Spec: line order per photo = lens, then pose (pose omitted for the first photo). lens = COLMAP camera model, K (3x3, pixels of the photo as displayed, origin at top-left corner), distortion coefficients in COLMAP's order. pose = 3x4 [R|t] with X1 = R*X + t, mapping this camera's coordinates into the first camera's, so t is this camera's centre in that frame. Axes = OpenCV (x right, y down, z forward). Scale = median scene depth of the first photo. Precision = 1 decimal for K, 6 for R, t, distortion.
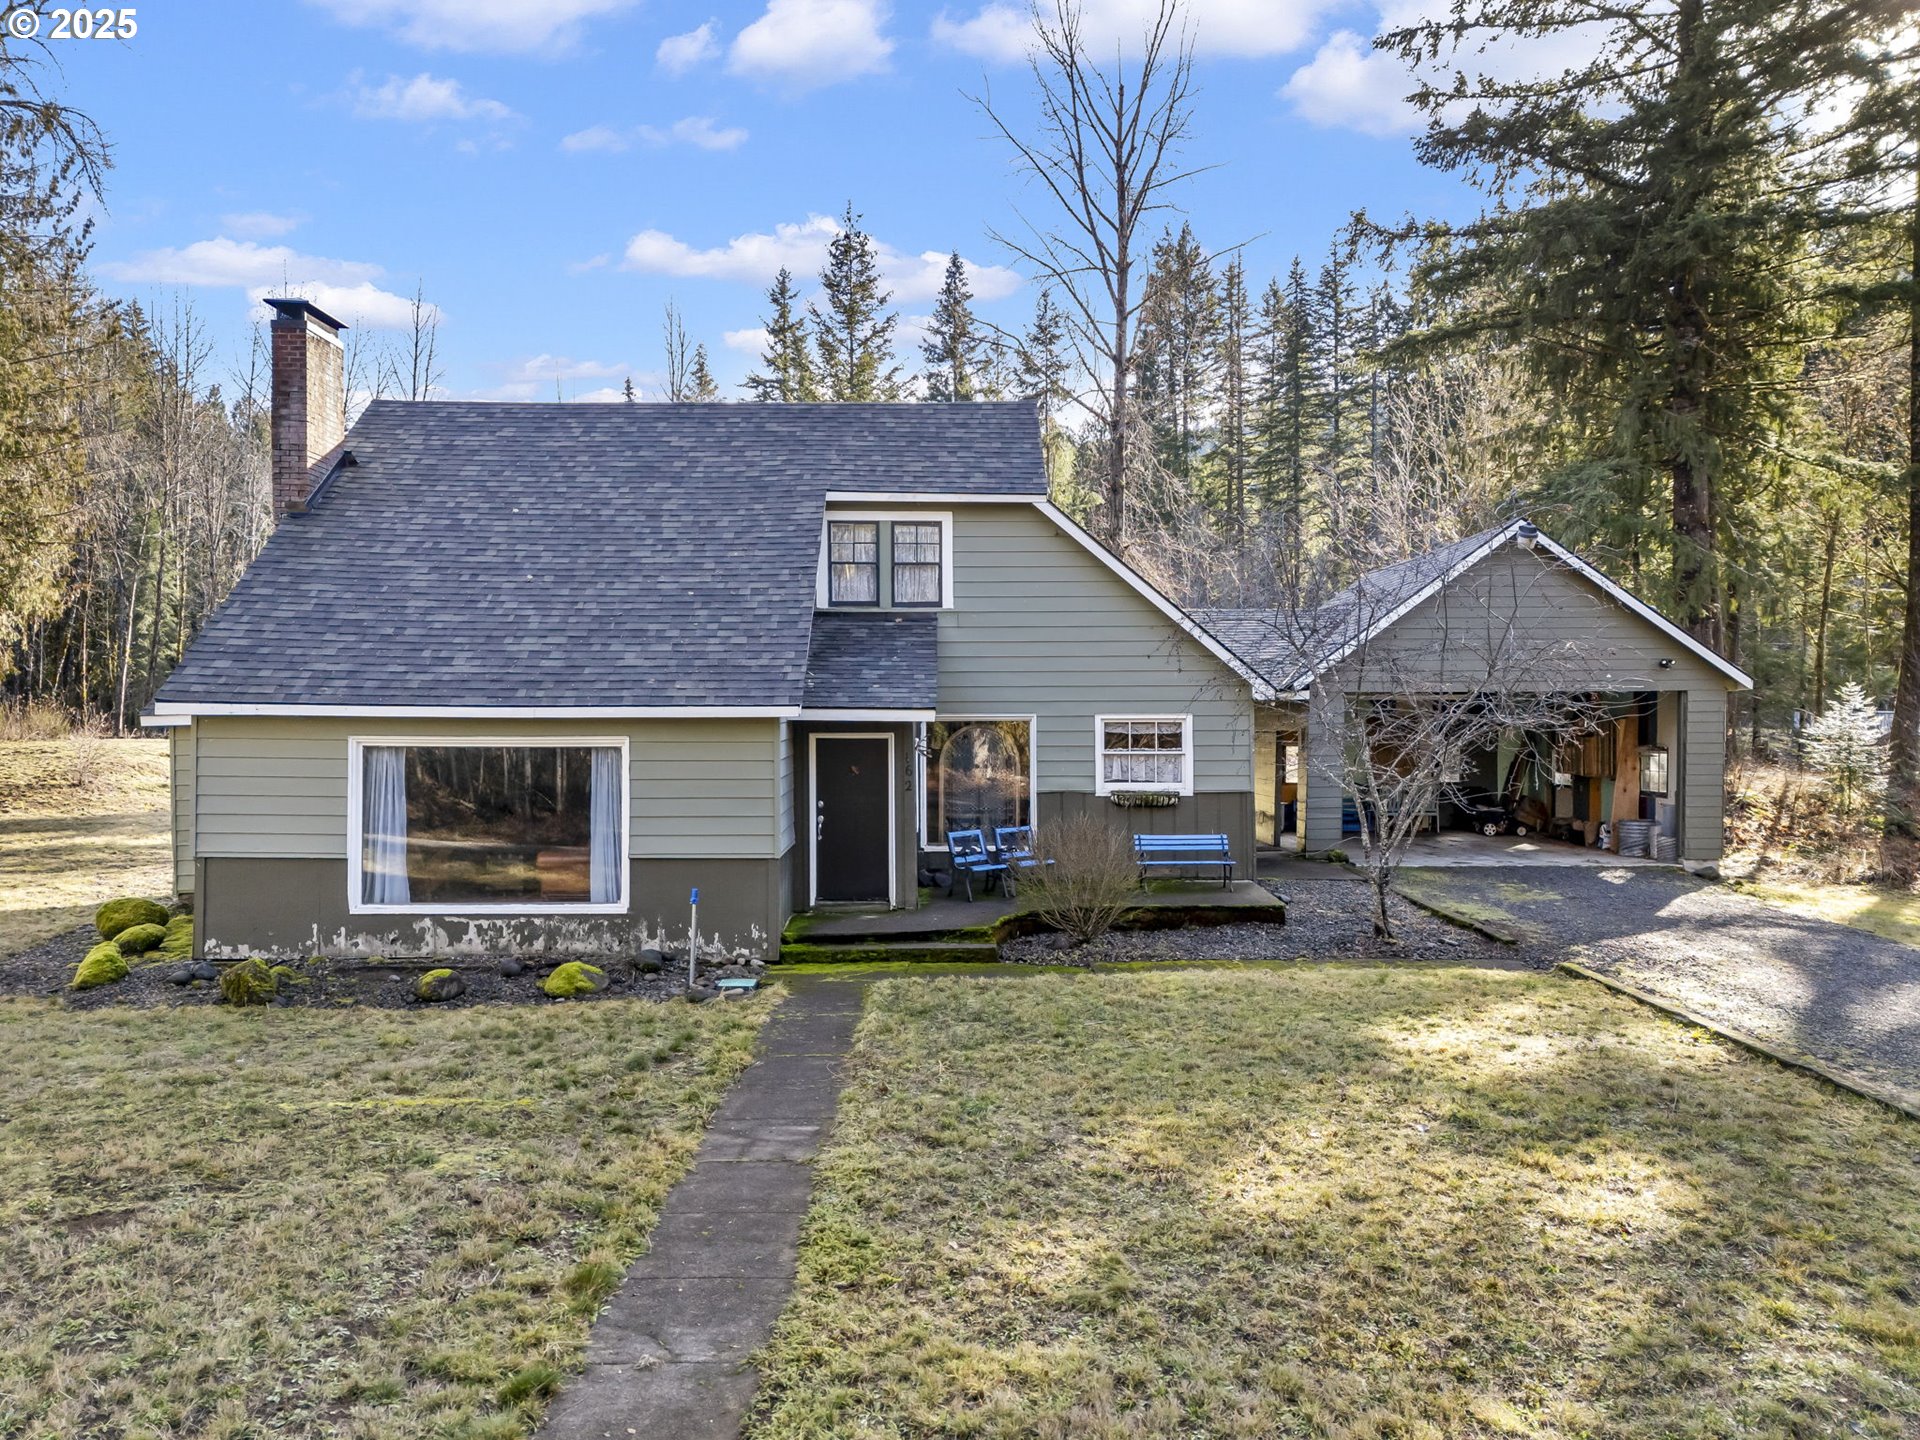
lens RADIAL K [[1429.2, 0, 977.0], [0, 1429.2, 696.0], [0, 0, 1]] dist [0.096281, -0.085541]
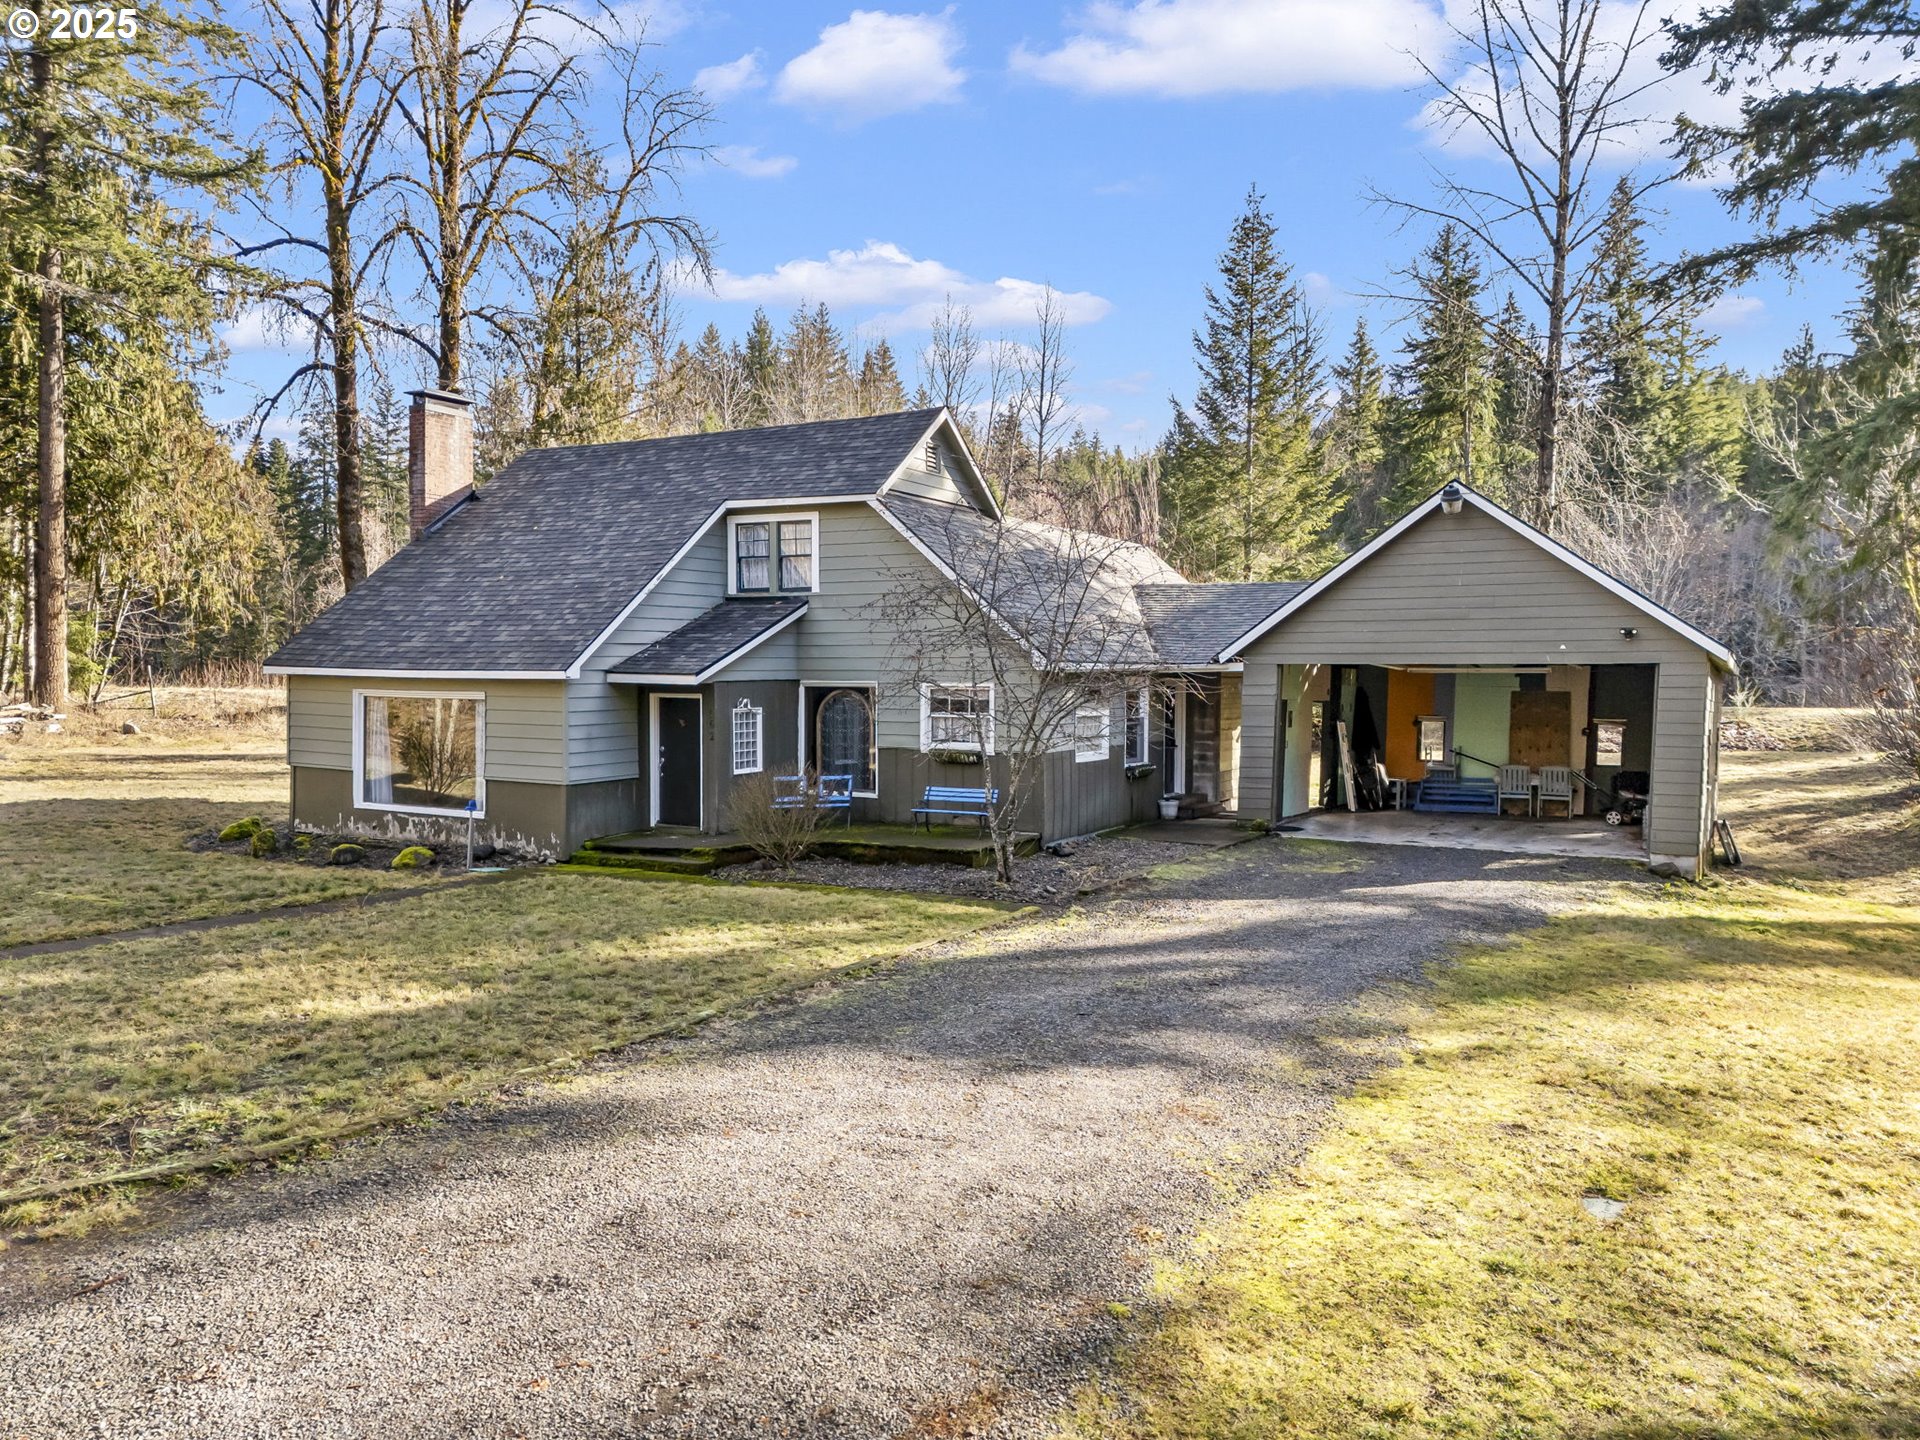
lens RADIAL K [[1429.2, 0, 977.0], [0, 1429.2, 696.0], [0, 0, 1]] dist [0.096281, -0.085541]
pose [[0.861165, 0.014988, -0.508105, 0.678135], [-0.005418, 0.999779, 0.020308, 0.000629], [0.508297, -0.014736, 0.861056, 0.029017]]
